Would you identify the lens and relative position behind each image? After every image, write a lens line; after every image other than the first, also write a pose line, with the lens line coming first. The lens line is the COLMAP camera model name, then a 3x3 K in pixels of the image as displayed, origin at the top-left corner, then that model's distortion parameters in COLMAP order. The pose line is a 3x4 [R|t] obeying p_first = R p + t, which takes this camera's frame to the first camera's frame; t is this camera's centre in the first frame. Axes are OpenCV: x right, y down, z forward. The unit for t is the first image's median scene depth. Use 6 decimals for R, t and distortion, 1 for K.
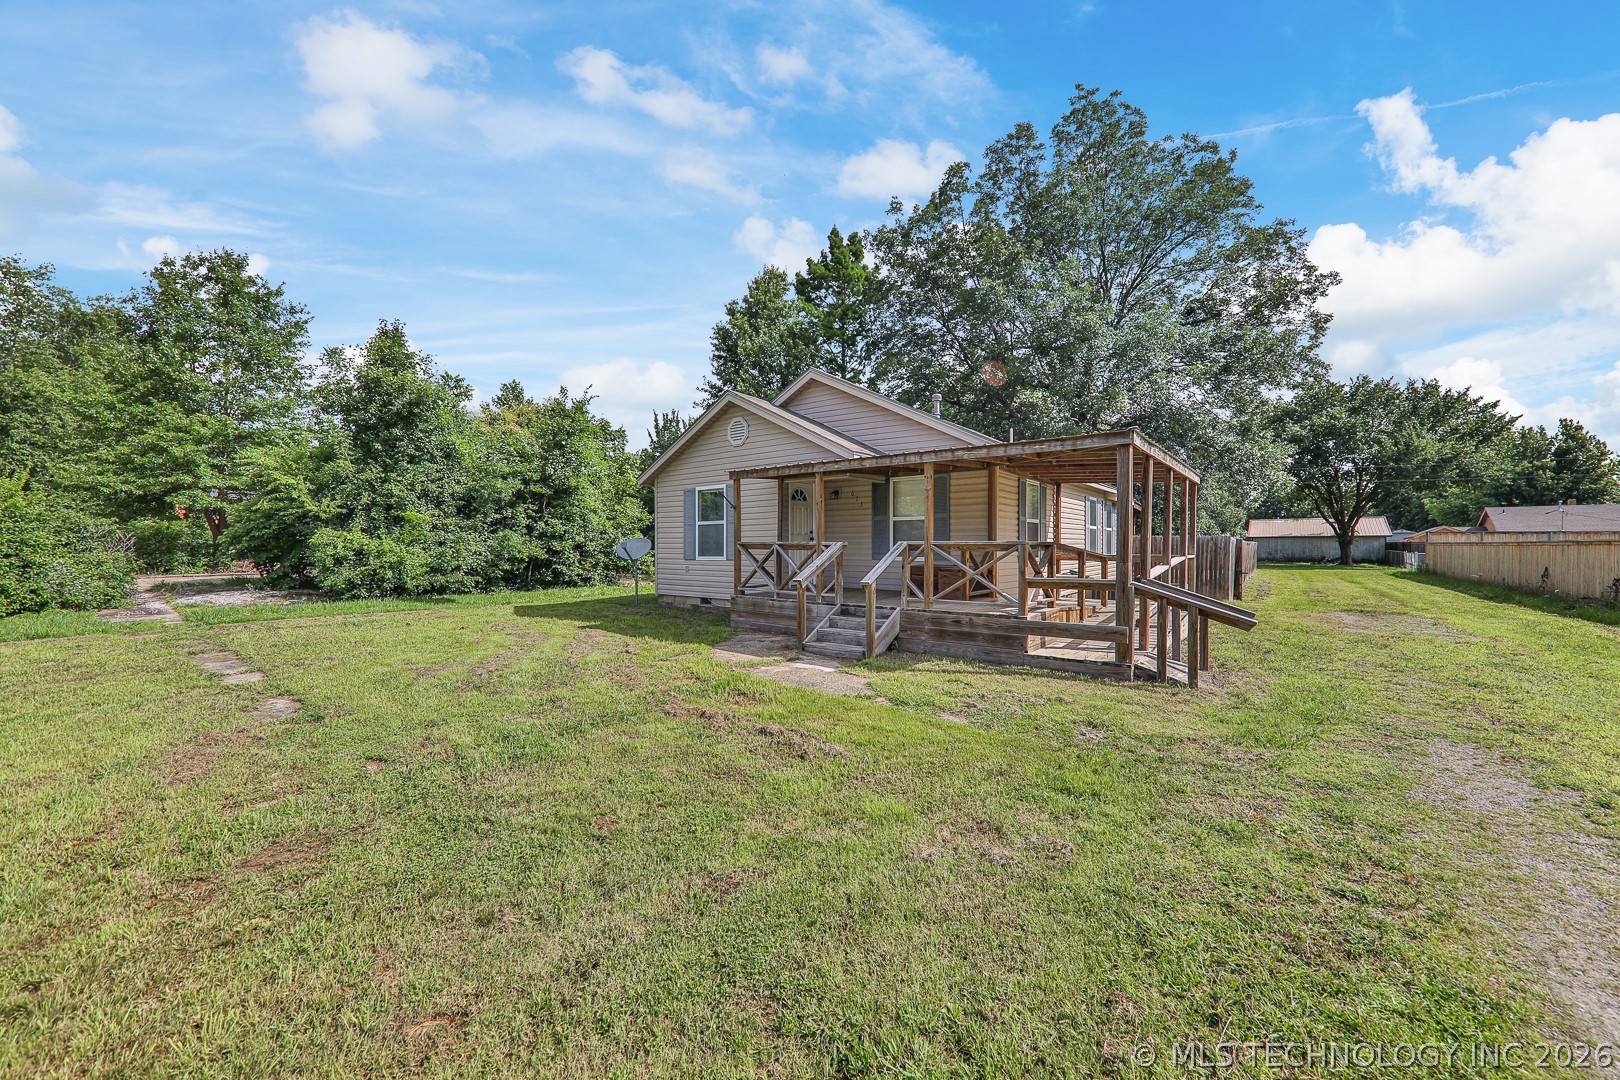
lens RADIAL K [[600.8, 0, 803.8], [0, 600.8, 554.1], [0, 0, 1]] dist [-0.002157, -0.000467]
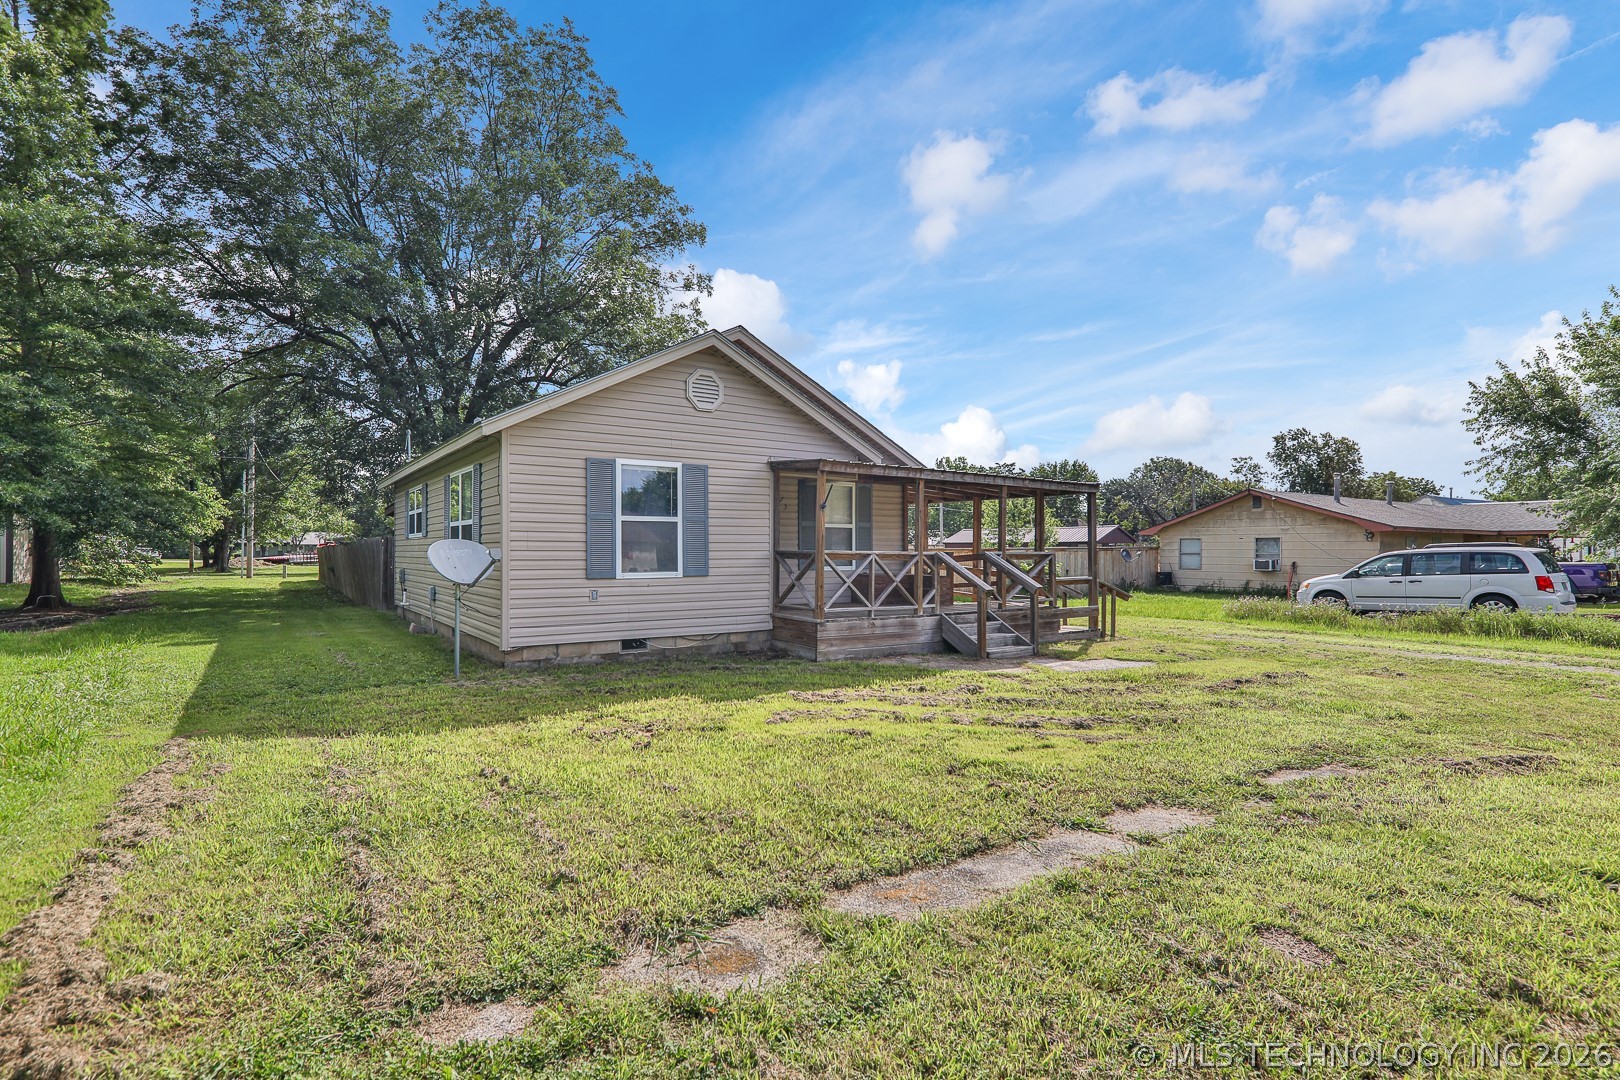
lens RADIAL K [[786.6, 0, 804.3], [0, 786.6, 543.1], [0, 0, 1]] dist [0.001523, 0.000075]
pose [[0.292067, 0.009341, 0.956352, -0.946553], [0.010374, 0.999863, -0.012935, -0.014870], [-0.956342, 0.013699, 0.291930, 0.631143]]
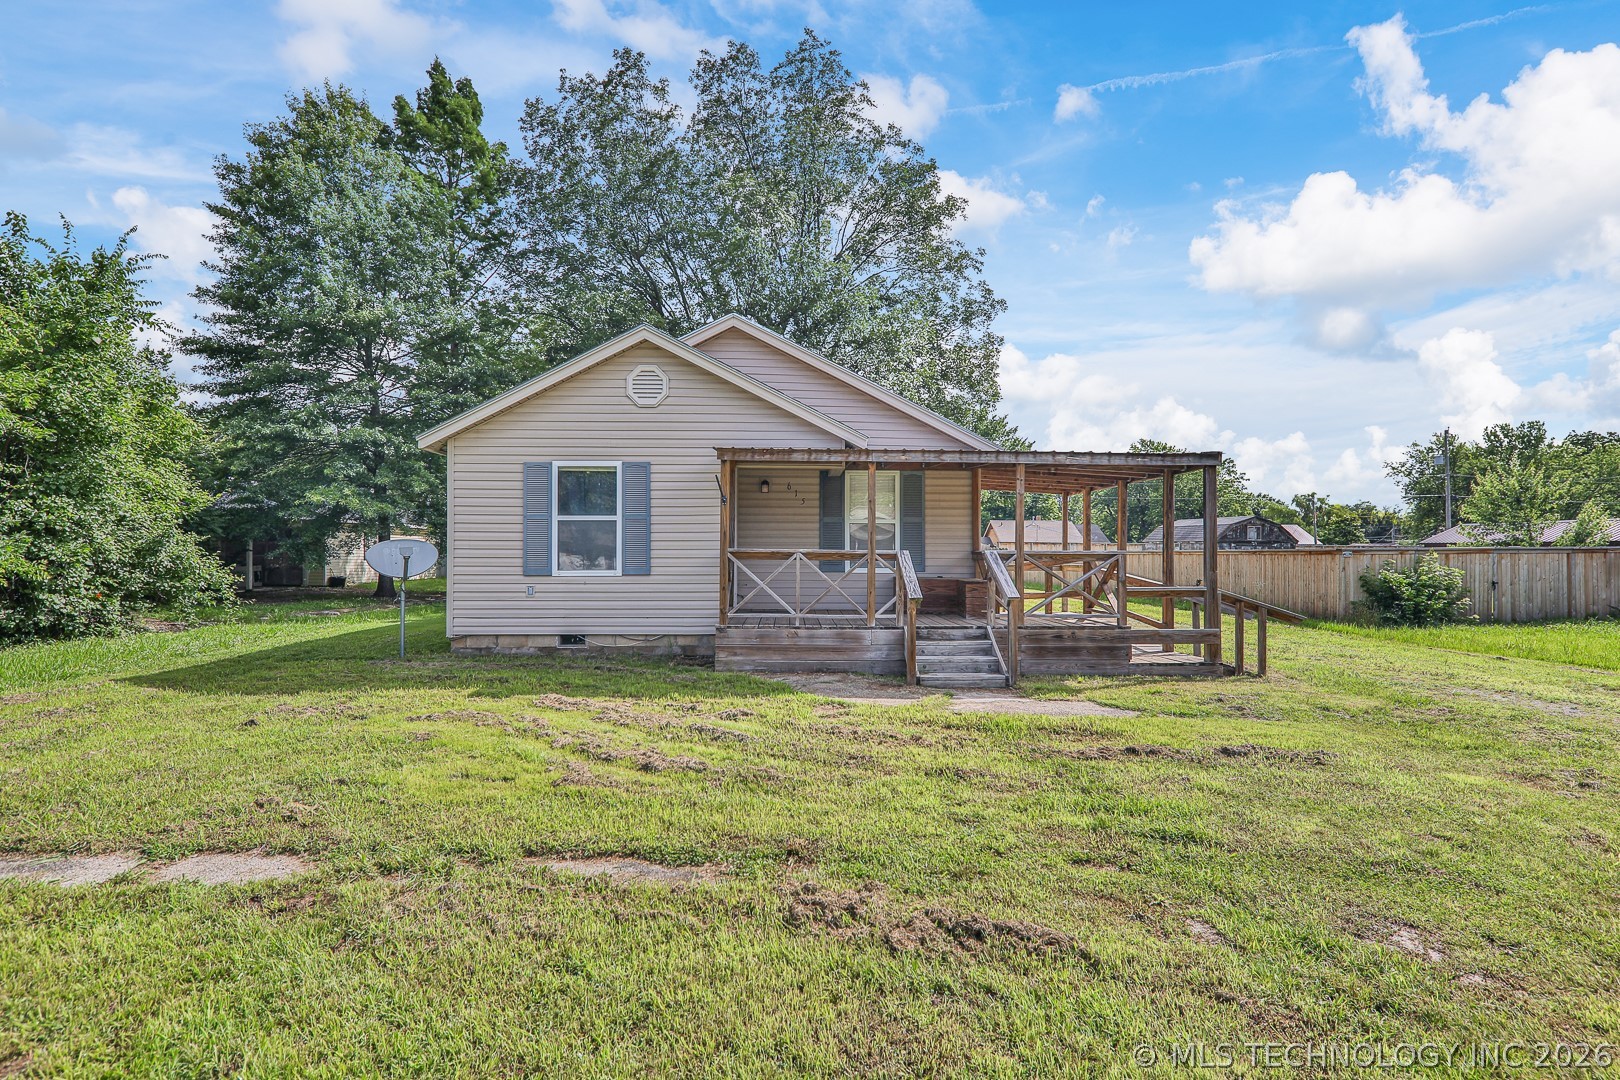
lens RADIAL K [[821.2, 0, 812.0], [0, 821.2, 543.8], [0, 0, 1]] dist [0.000251, 0.000108]
pose [[0.762742, 0.008931, 0.646641, -0.569087], [0.005099, 0.999790, -0.019823, -0.005995], [-0.646683, 0.018417, 0.762537, 0.175989]]
